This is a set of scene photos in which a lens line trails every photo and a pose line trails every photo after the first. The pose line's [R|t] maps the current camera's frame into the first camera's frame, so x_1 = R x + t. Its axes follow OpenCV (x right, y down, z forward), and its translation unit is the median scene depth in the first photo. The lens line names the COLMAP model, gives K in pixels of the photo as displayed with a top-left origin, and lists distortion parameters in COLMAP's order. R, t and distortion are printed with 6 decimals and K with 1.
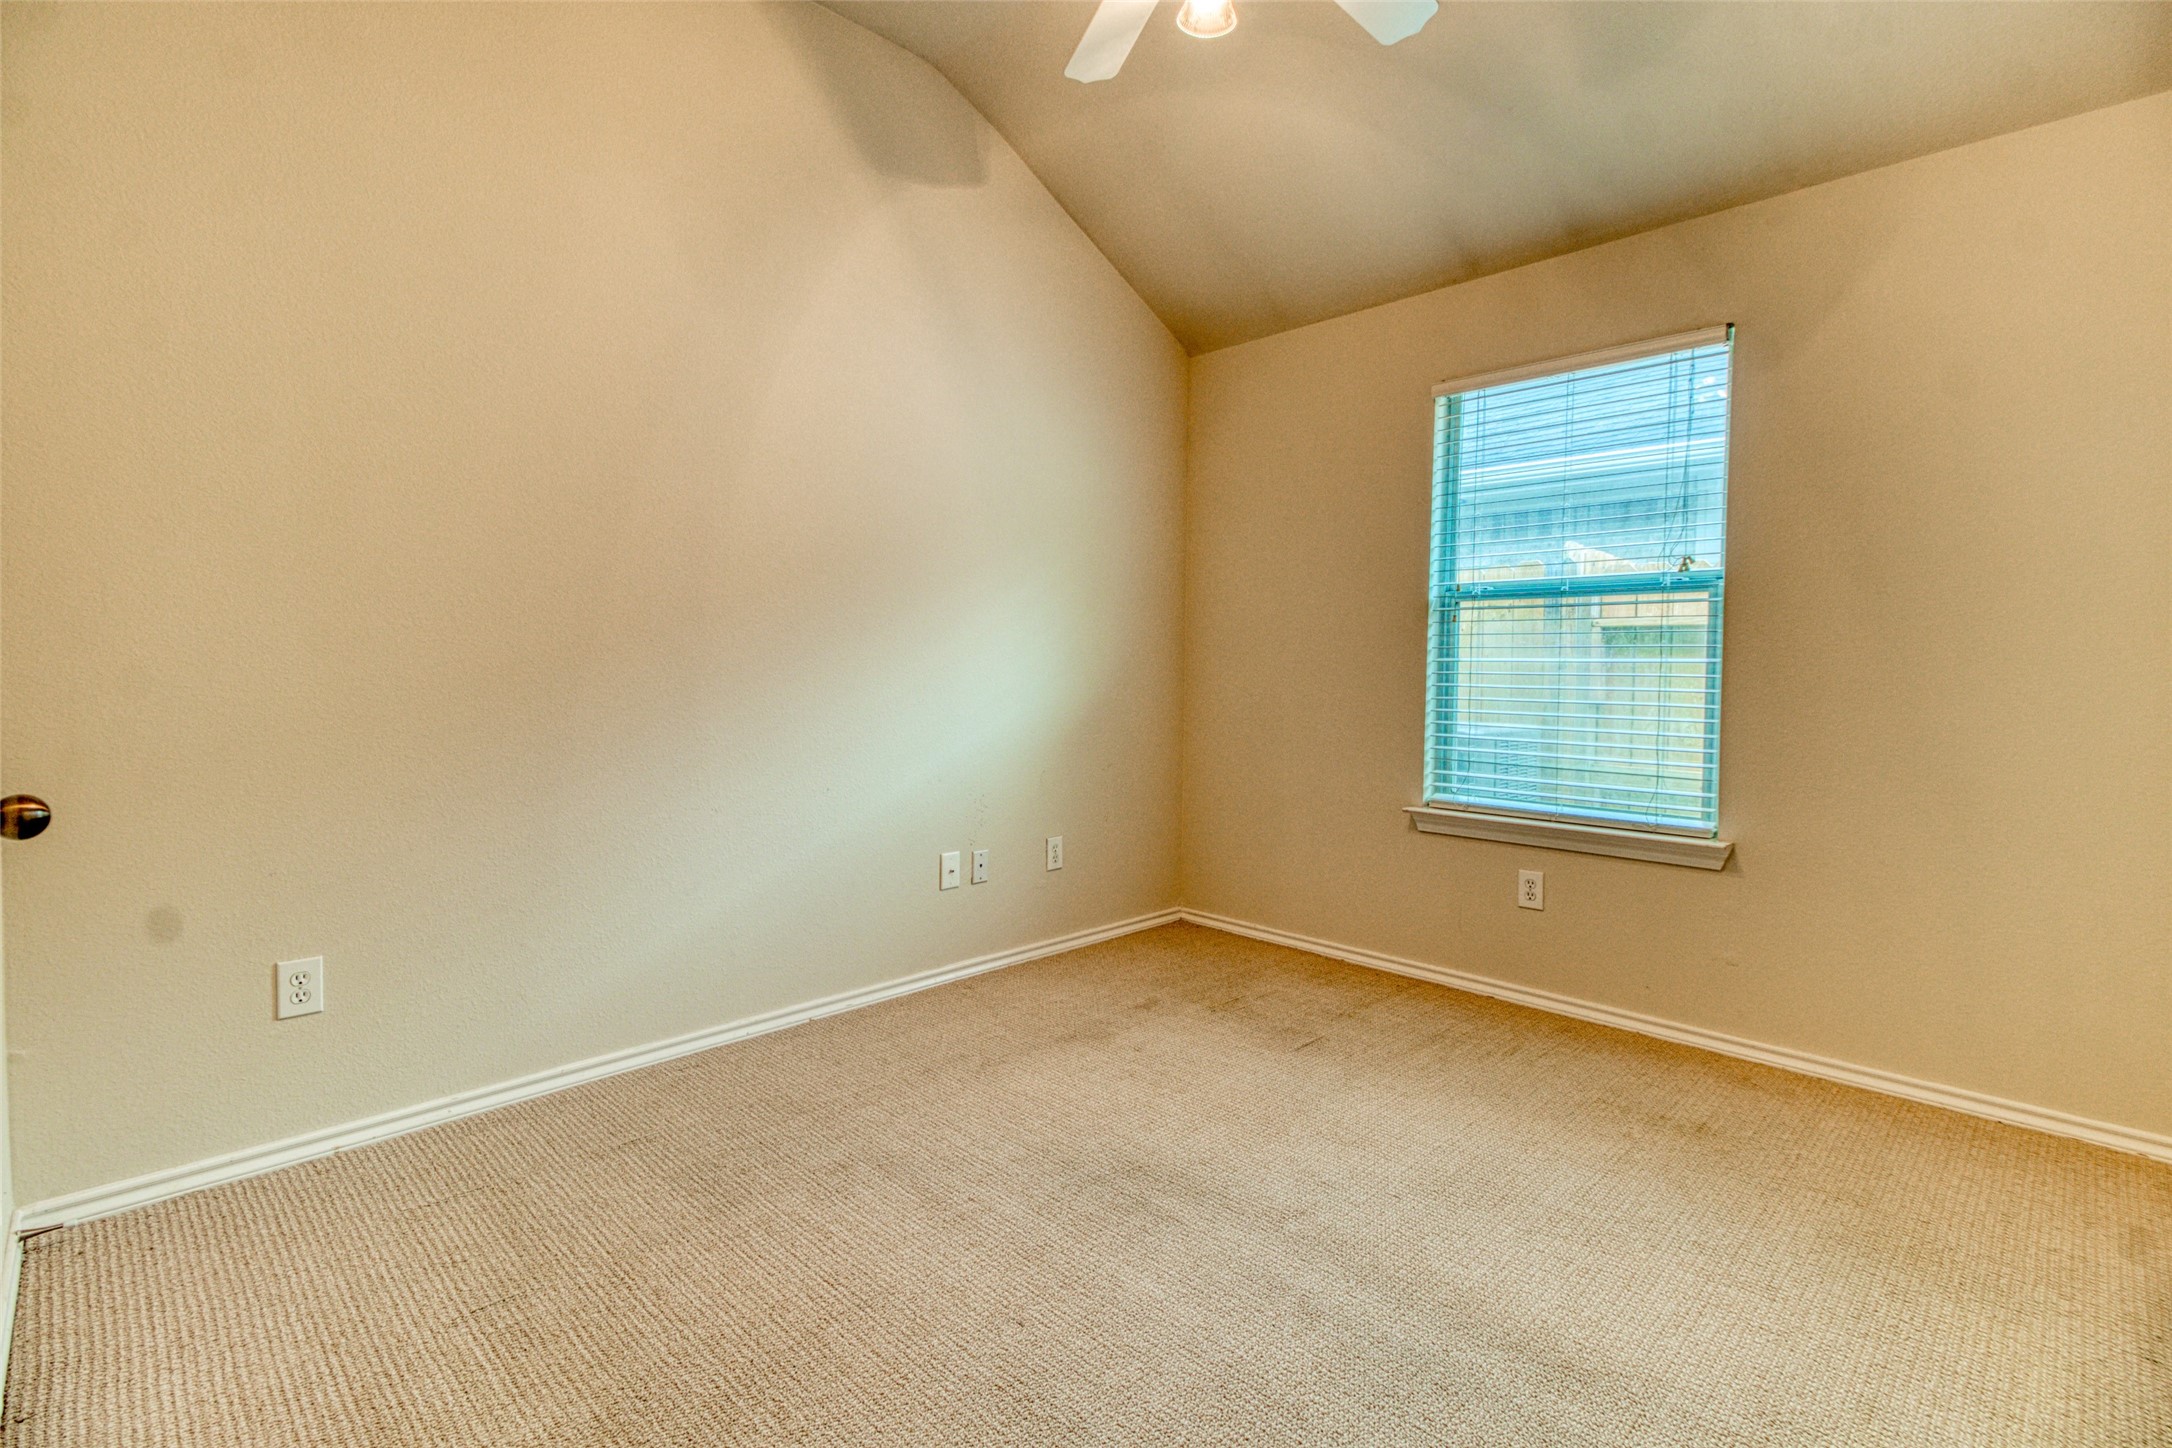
lens RADIAL K [[994.0, 0, 1077.5], [0, 994.0, 715.4], [0, 0, 1]] dist [0.005063, -0.007529]
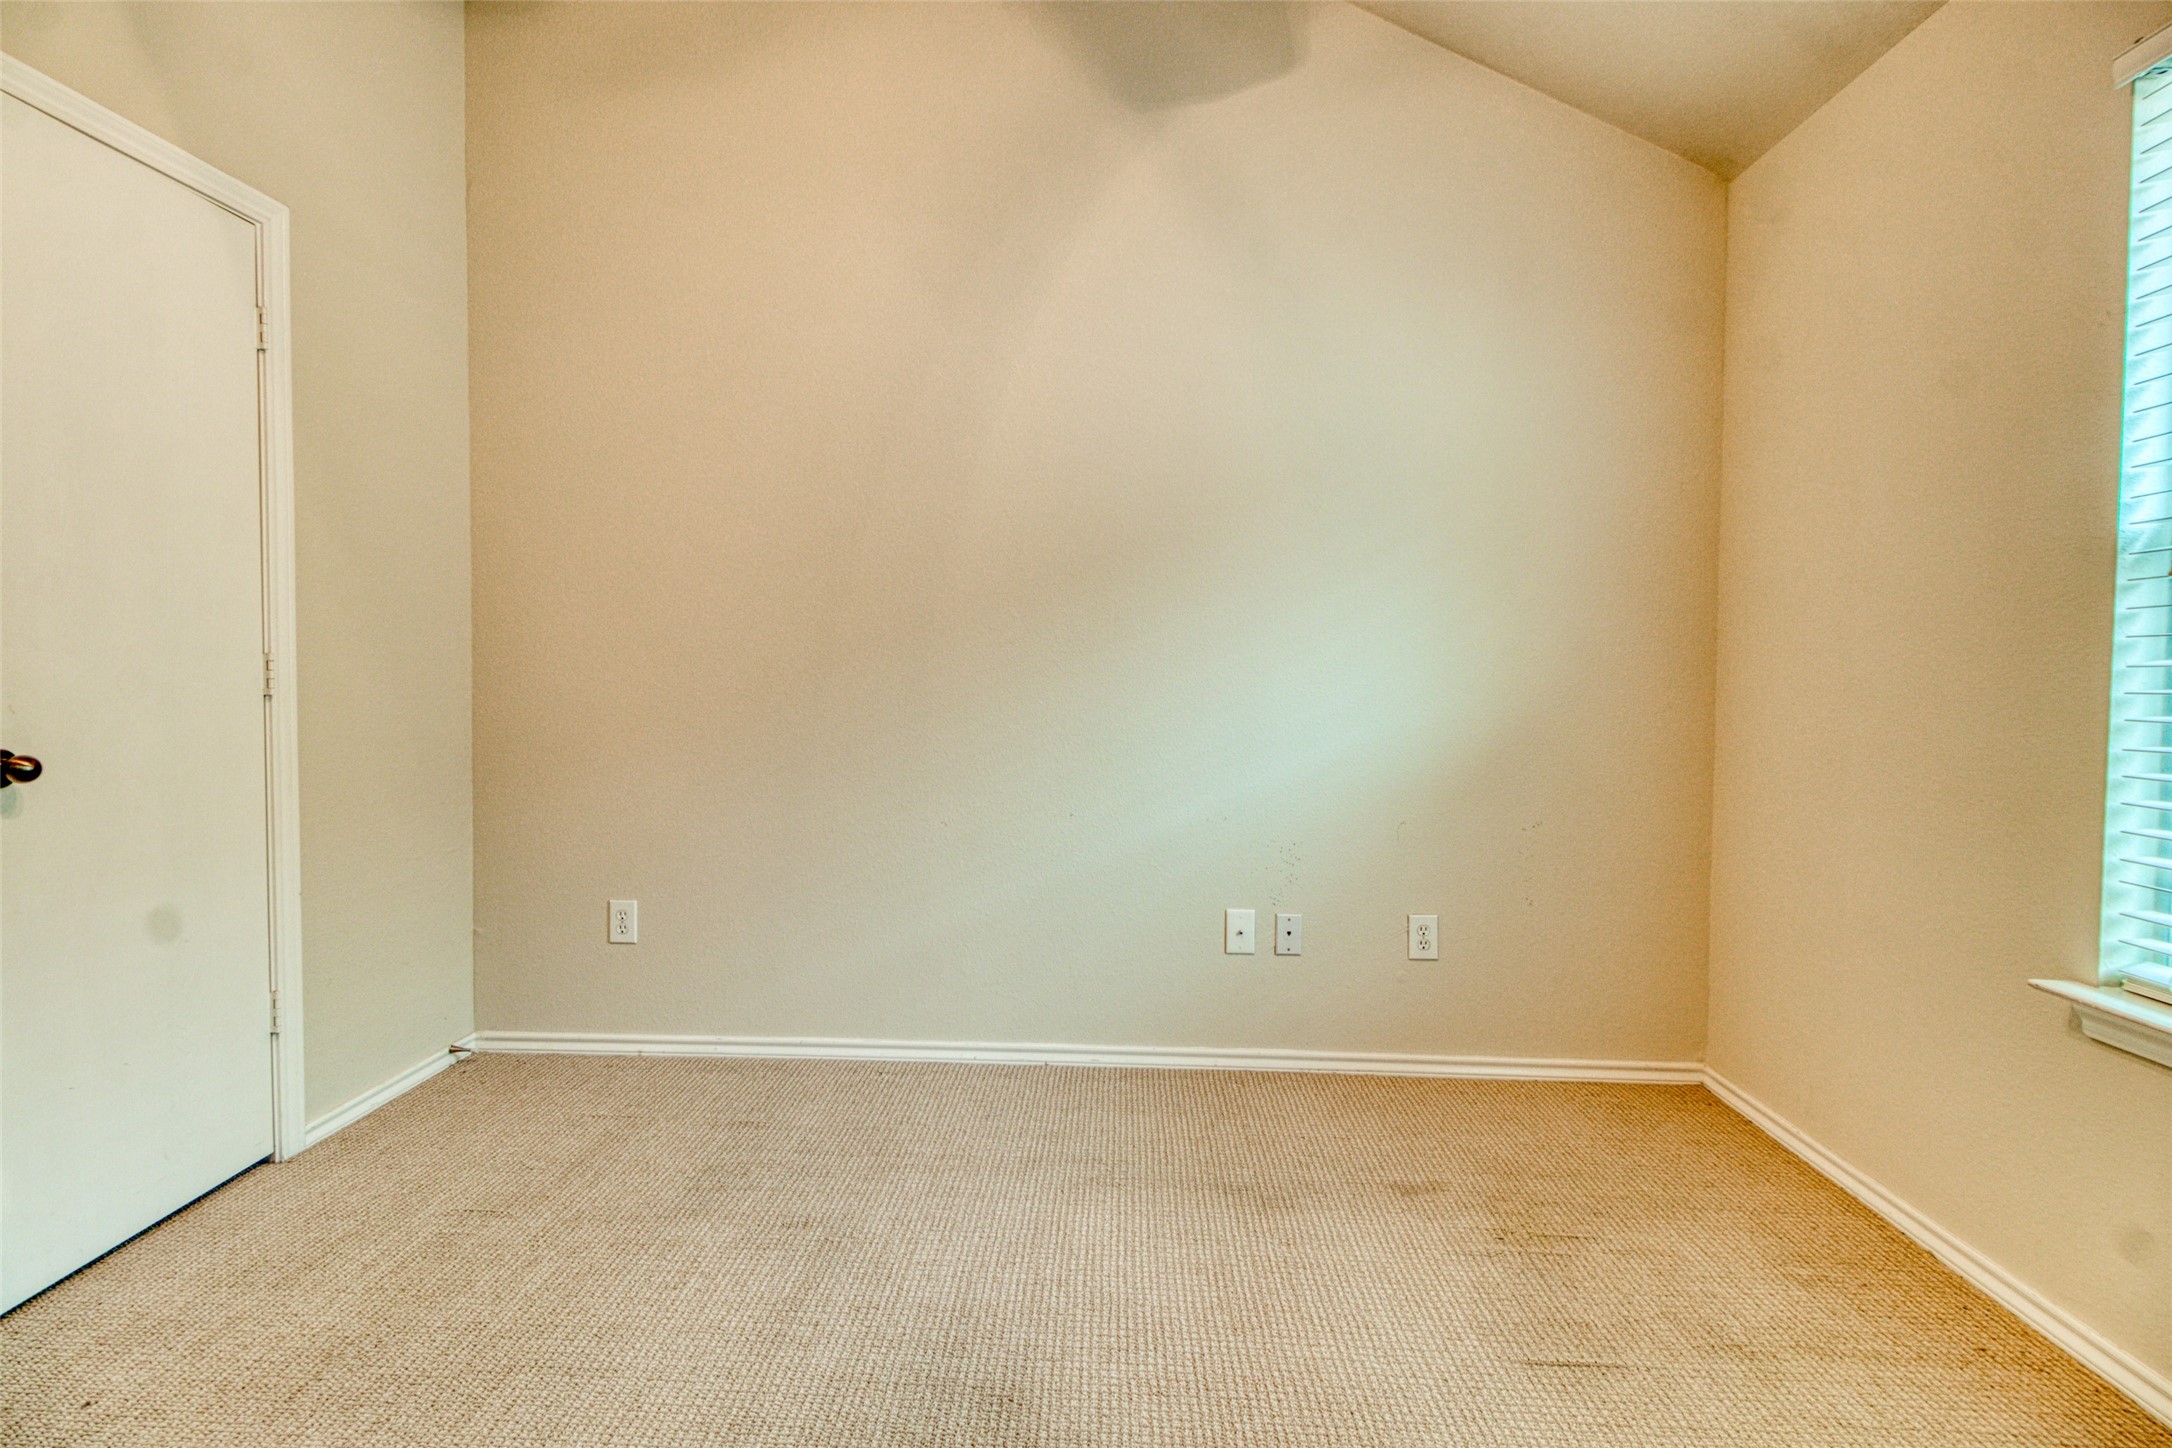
lens RADIAL K [[994.0, 0, 1087.2], [0, 994.0, 713.9], [0, 0, 1]] dist [0.005063, -0.007529]
pose [[0.667567, 0.026651, -0.744073, 0.410331], [-0.037595, 0.999291, 0.002064, -0.019526], [0.743600, 0.026596, 0.668095, 0.382934]]
